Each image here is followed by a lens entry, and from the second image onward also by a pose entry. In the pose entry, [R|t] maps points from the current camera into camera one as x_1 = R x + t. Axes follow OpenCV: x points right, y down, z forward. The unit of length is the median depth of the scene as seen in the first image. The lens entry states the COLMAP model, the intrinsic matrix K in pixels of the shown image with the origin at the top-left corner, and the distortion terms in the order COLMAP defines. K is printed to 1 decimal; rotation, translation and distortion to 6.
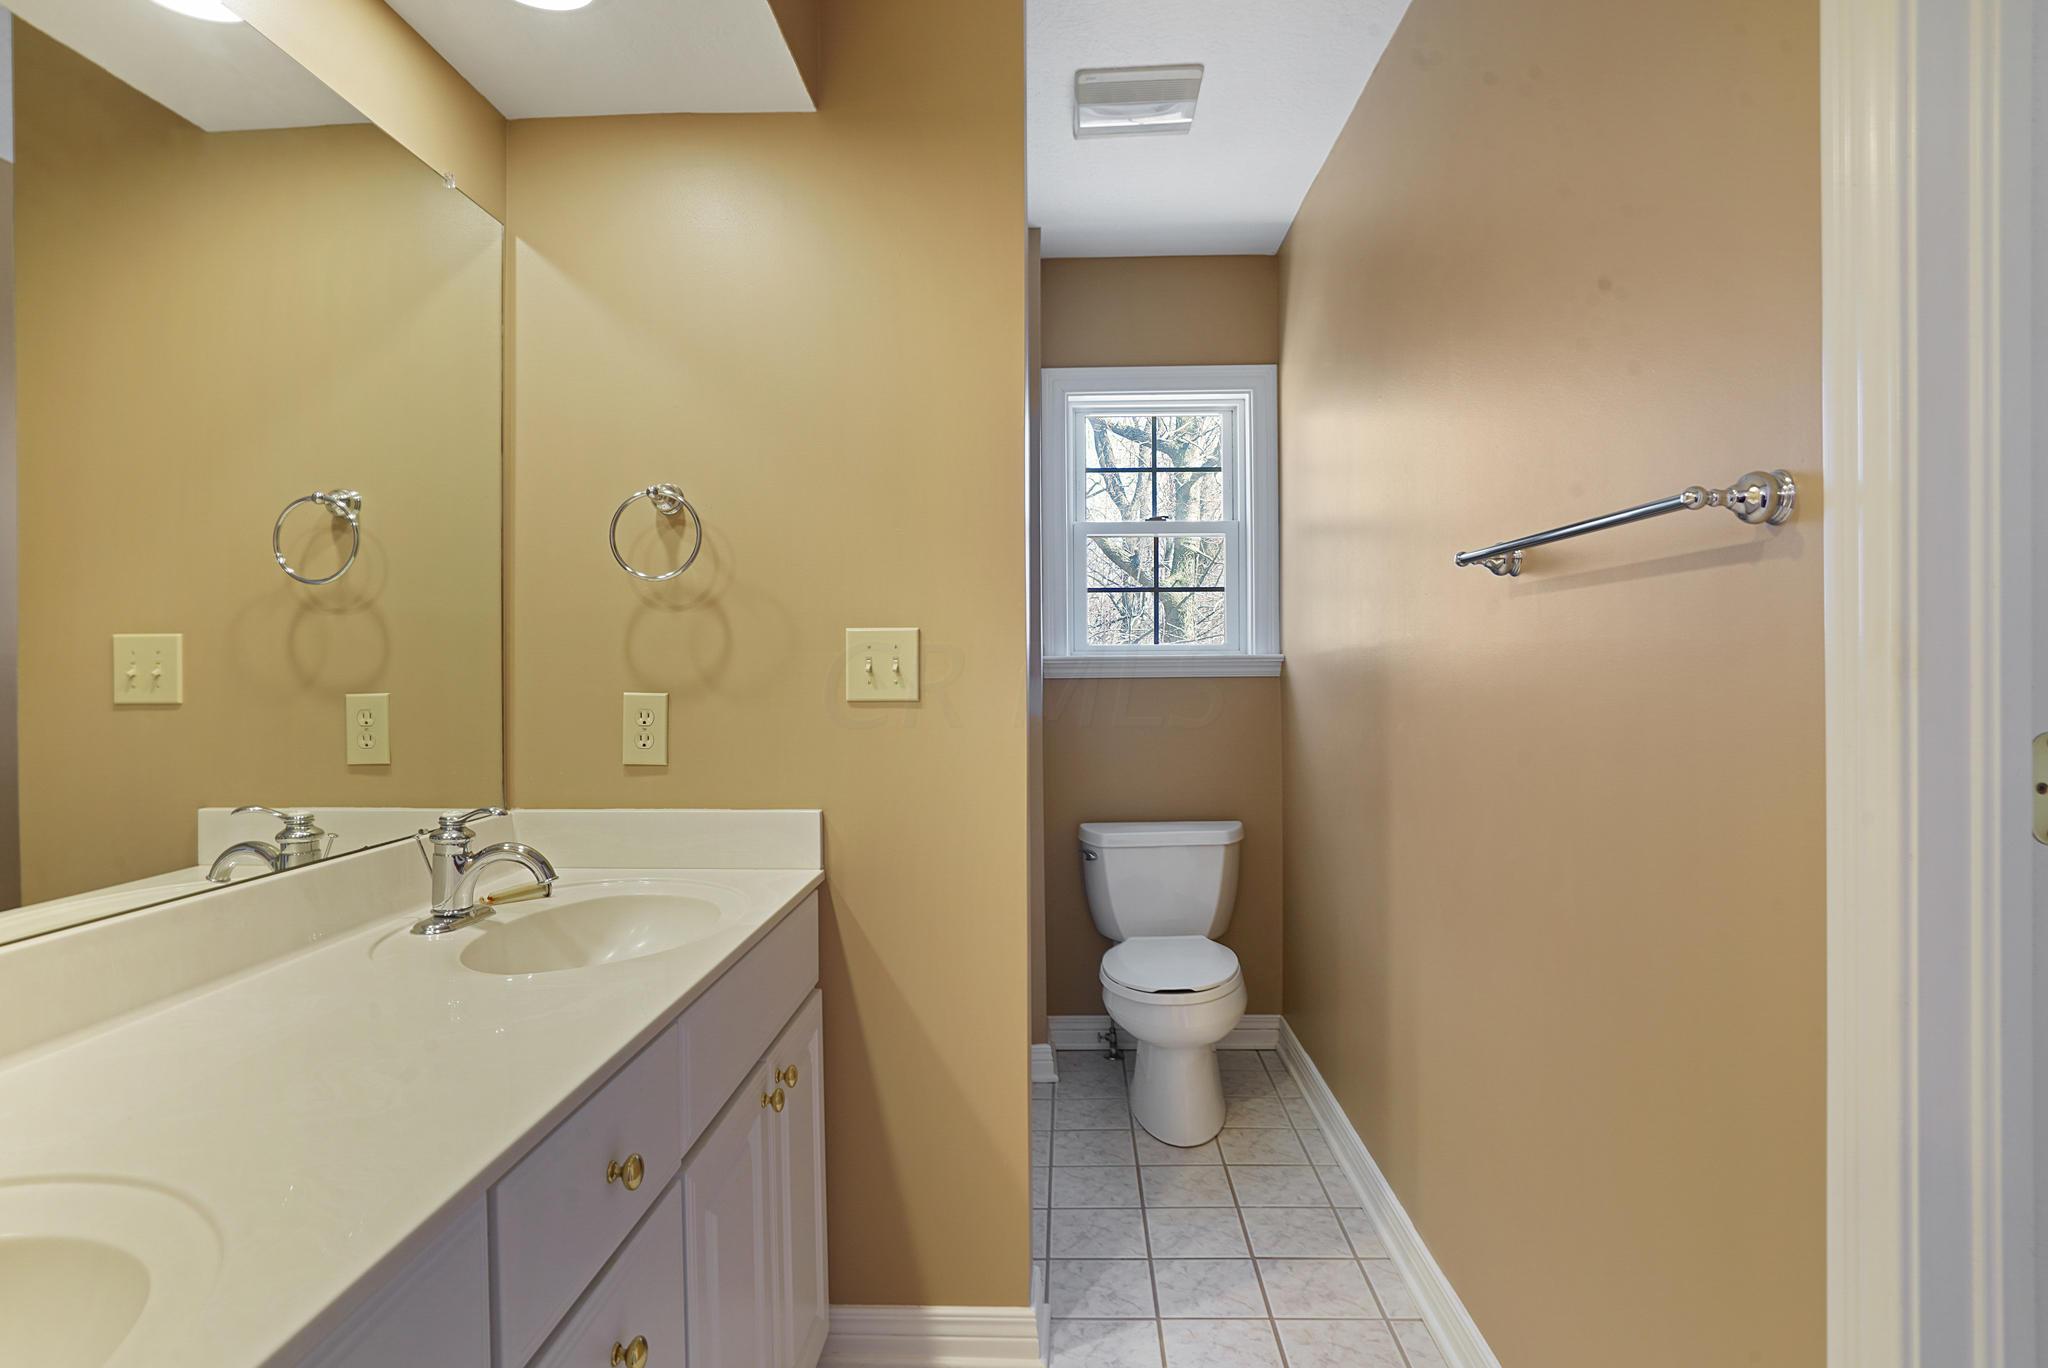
lens RADIAL K [[1076.5, 0, 1017.7], [0, 1076.5, 662.8], [0, 0, 1]] dist [-0.041805, 0.027166]
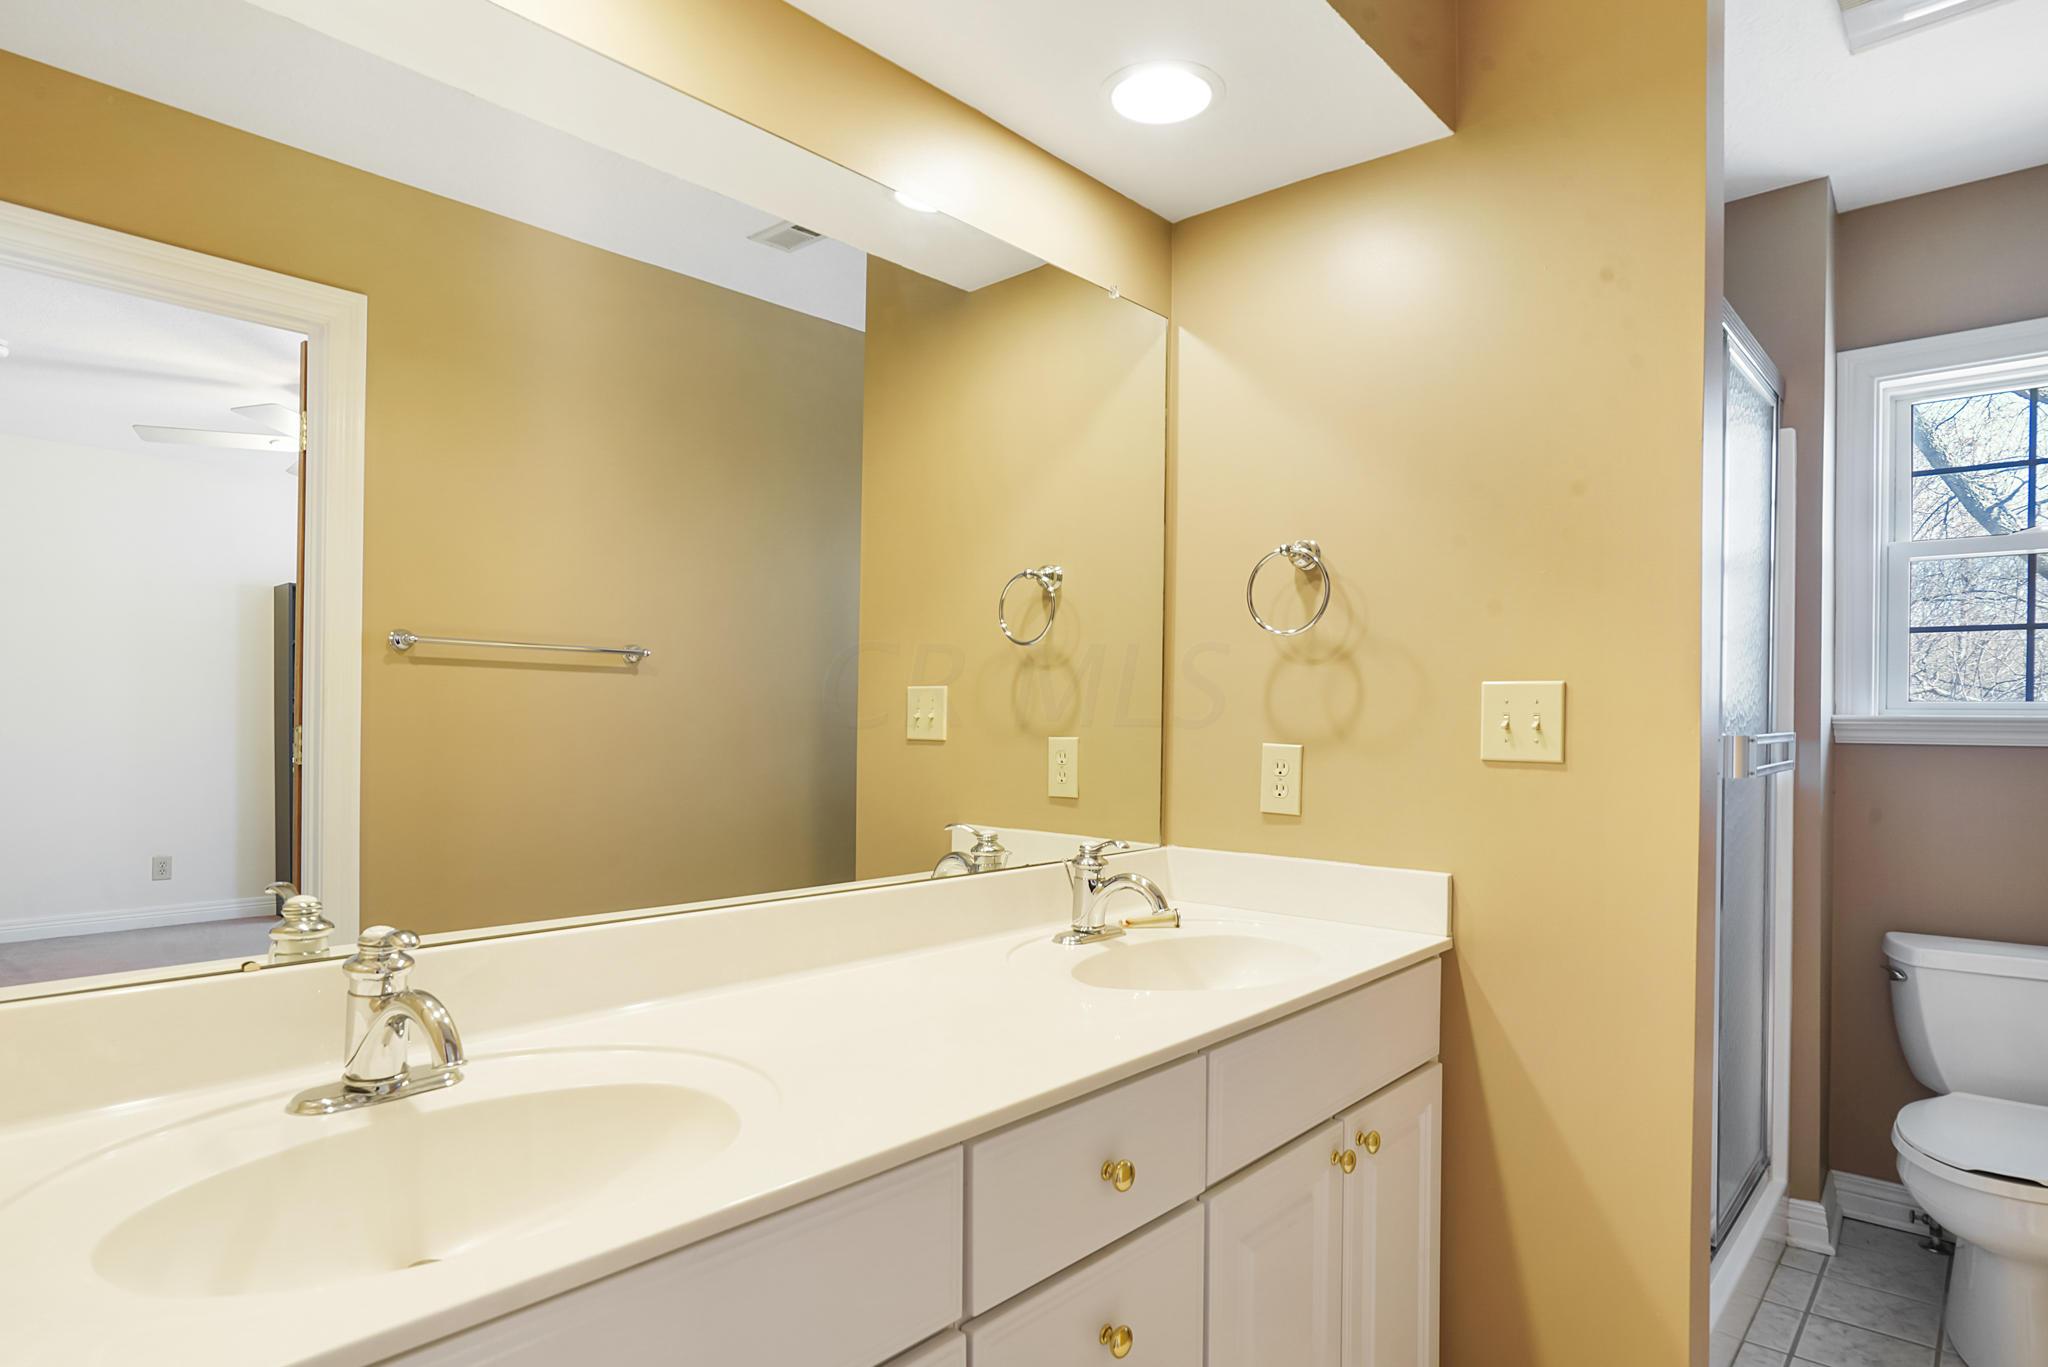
lens RADIAL K [[1092.2, 0, 1028.1], [0, 1092.2, 704.8], [0, 0, 1]] dist [-0.044324, 0.027778]
pose [[0.790708, 0.011138, -0.612092, 0.102207], [-0.016789, 0.999853, -0.003496, -0.002102], [0.611963, 0.013041, 0.790779, 0.017856]]
